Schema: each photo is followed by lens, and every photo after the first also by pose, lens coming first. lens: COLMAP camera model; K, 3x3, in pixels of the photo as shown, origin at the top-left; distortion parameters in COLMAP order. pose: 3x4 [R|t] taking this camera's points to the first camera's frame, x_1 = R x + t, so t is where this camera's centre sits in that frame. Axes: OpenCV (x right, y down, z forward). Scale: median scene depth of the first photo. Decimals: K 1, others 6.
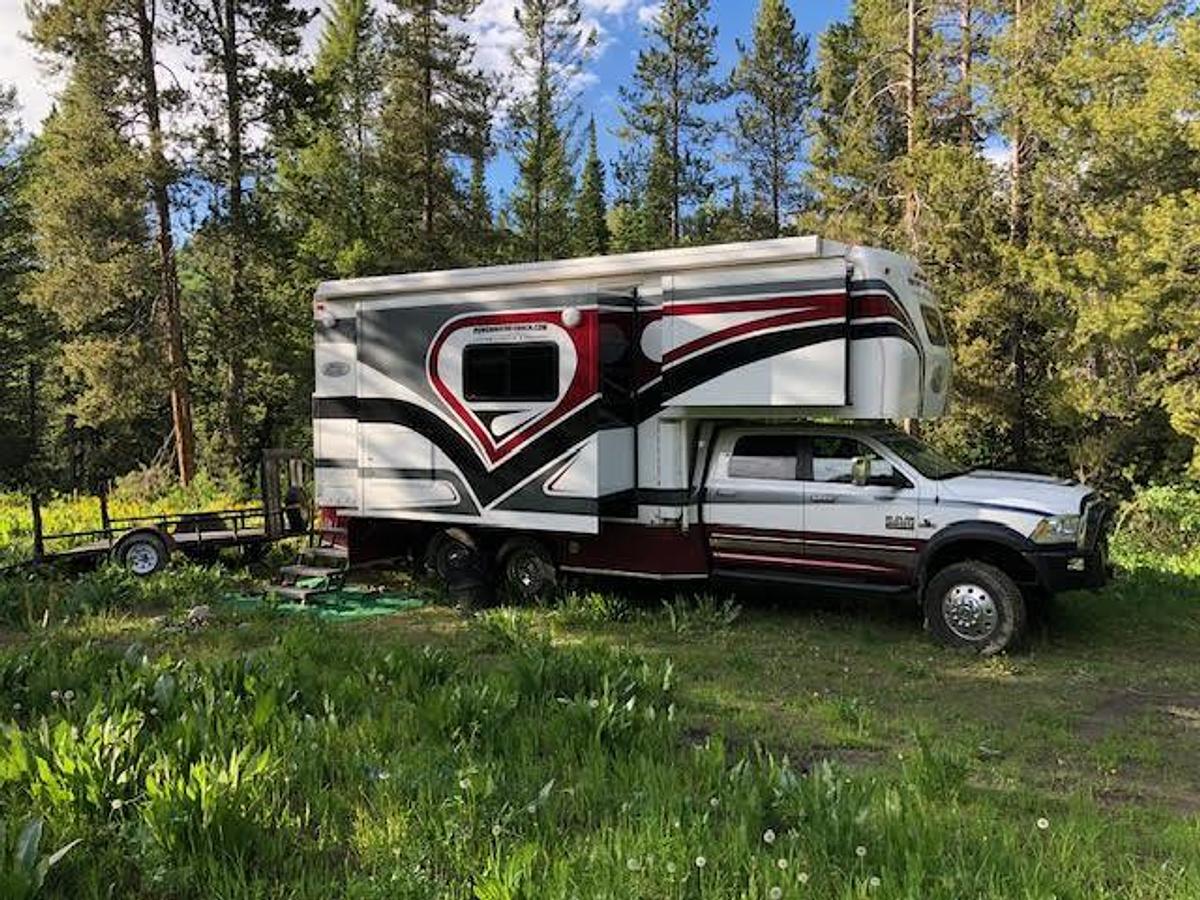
lens RADIAL K [[973.2, 0, 600.0], [0, 973.2, 450.0], [0, 0, 1]] dist [0.013999, 0.000643]
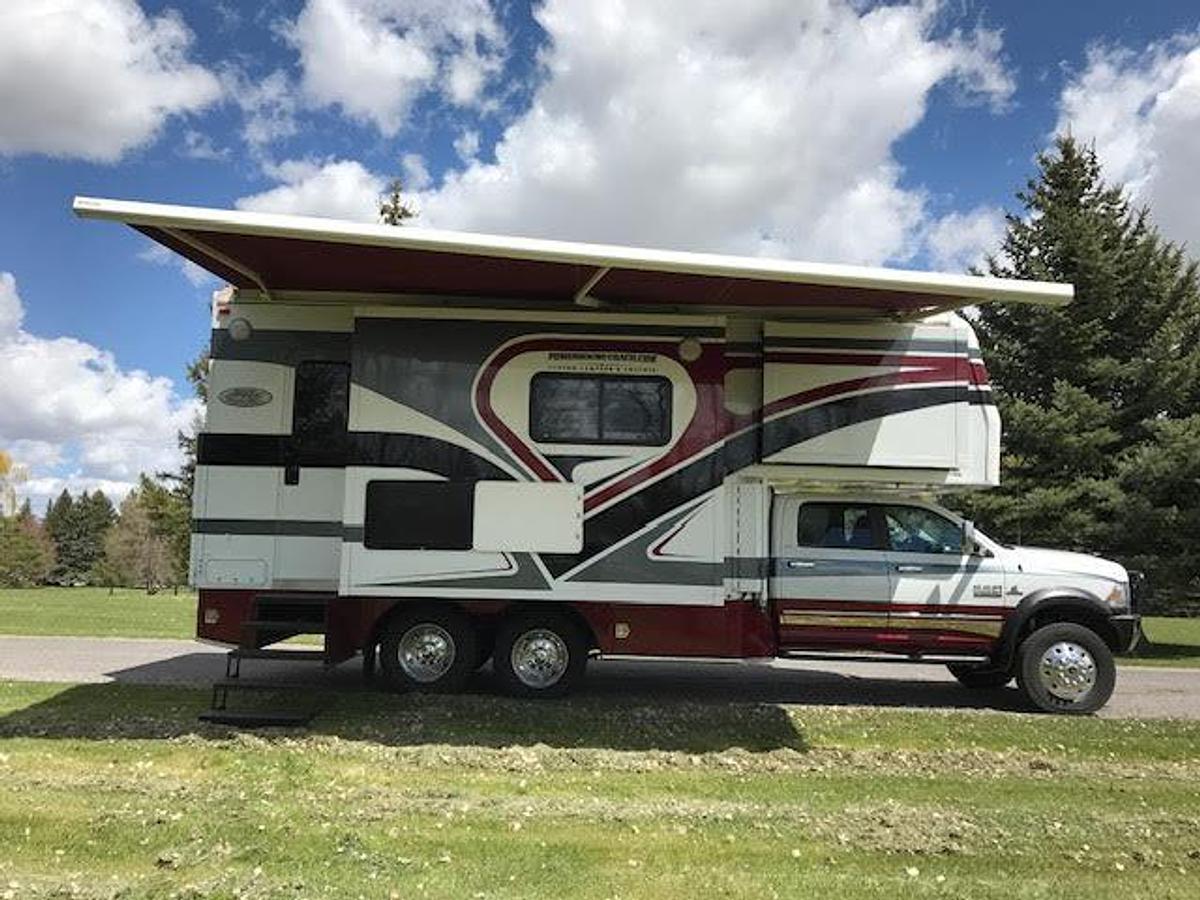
lens RADIAL K [[978.7, 0, 571.5], [0, 978.7, 445.7], [0, 0, 1]] dist [0.008510, -0.002865]
pose [[0.858764, 0.078304, 0.506353, -0.540873], [-0.006580, 0.989857, -0.141914, 0.068377], [-0.512329, 0.118538, 0.850569, 0.328940]]
